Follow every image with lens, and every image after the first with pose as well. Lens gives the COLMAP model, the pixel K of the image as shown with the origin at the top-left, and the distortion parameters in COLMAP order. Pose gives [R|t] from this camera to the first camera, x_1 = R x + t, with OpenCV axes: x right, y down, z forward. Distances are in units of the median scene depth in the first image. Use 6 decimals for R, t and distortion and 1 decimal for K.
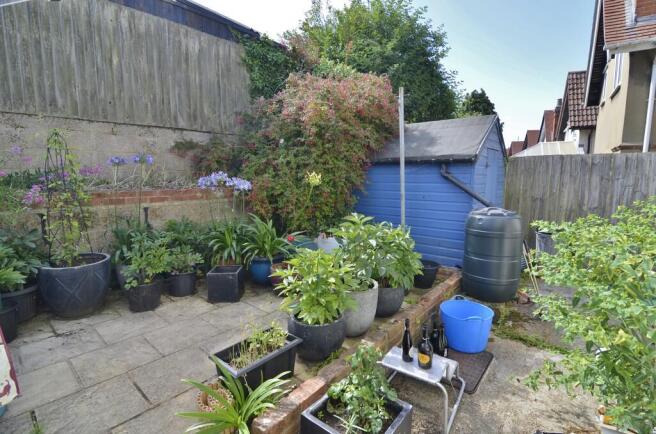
lens RADIAL K [[312.6, 0, 326.4], [0, 312.6, 217.9], [0, 0, 1]] dist [-0.000740, -0.000111]
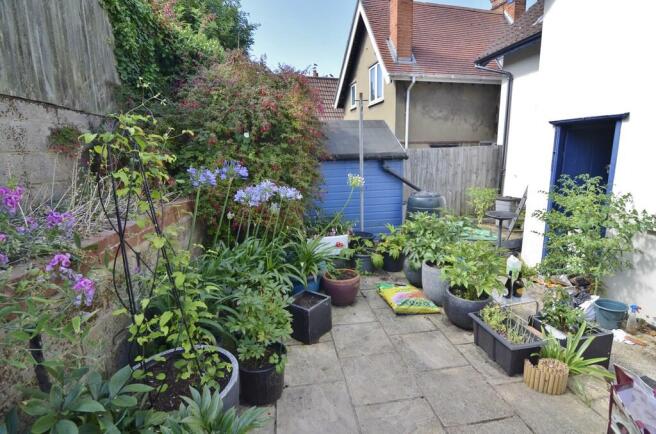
lens RADIAL K [[312.6, 0, 327.2], [0, 312.6, 210.1], [0, 0, 1]] dist [-0.000740, -0.000111]
pose [[0.647362, -0.153508, 0.746564, -0.602479], [0.126272, 0.987573, 0.093571, -0.094331], [-0.751650, 0.033696, 0.658701, 0.287225]]
